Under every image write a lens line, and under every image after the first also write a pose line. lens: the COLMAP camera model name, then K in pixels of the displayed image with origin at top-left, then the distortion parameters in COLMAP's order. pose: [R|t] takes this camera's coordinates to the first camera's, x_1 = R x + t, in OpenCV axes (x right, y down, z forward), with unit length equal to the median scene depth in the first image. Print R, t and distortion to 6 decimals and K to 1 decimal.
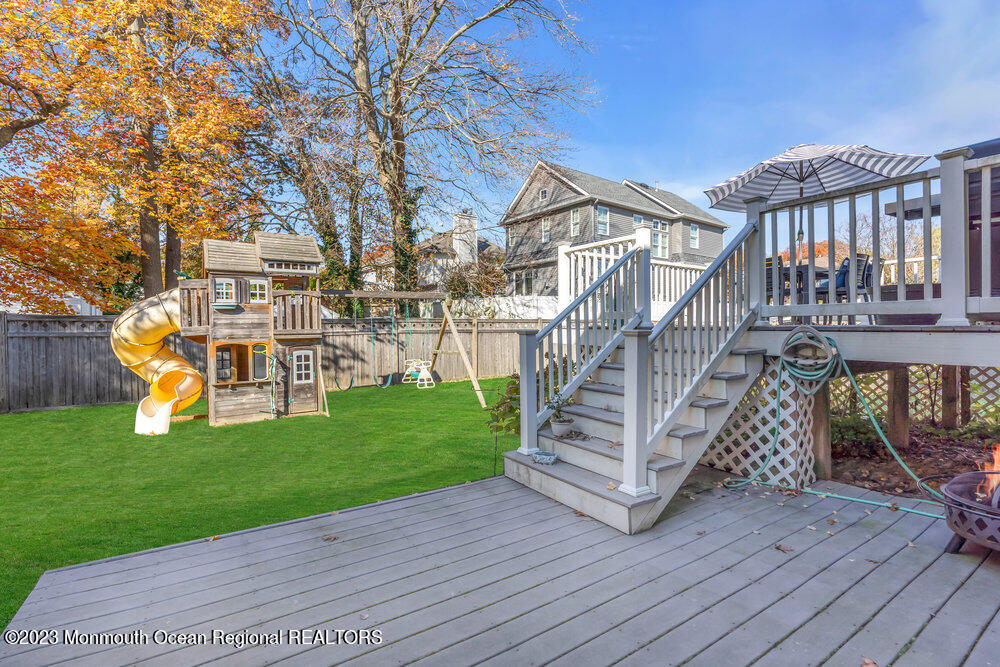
lens RADIAL K [[456.4, 0, 499.2], [0, 456.4, 330.5], [0, 0, 1]] dist [-0.007229, 0.002343]
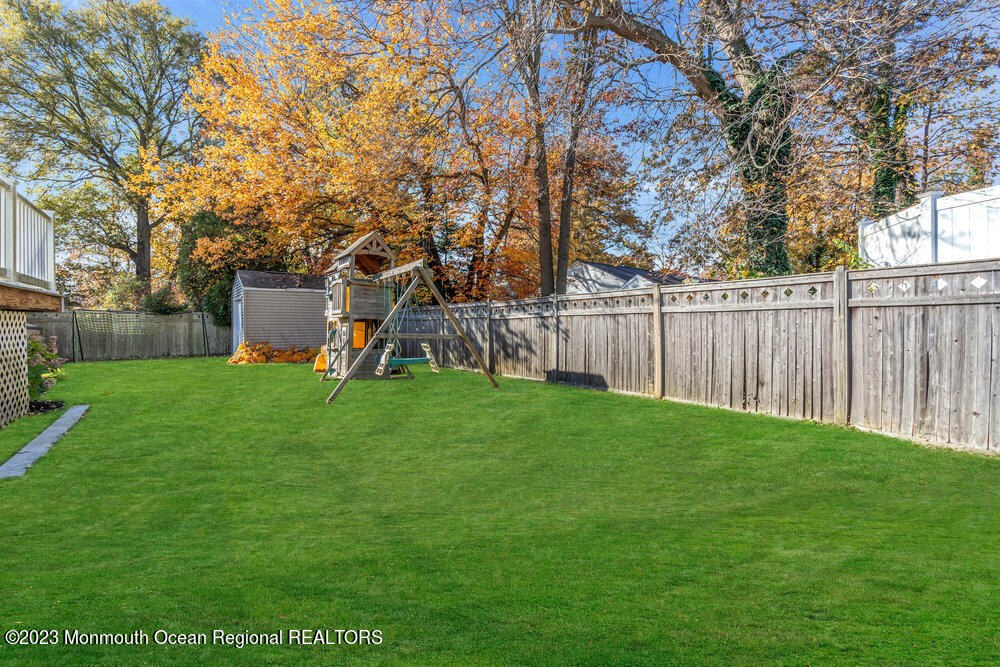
lens RADIAL K [[509.7, 0, 501.8], [0, 509.7, 332.6], [0, 0, 1]] dist [-0.004402, 0.001820]
pose [[0.999884, 0.006871, -0.013595, -0.590073], [-0.006888, 0.999976, -0.001185, 0.060206], [0.013586, 0.001279, 0.999907, 0.207699]]
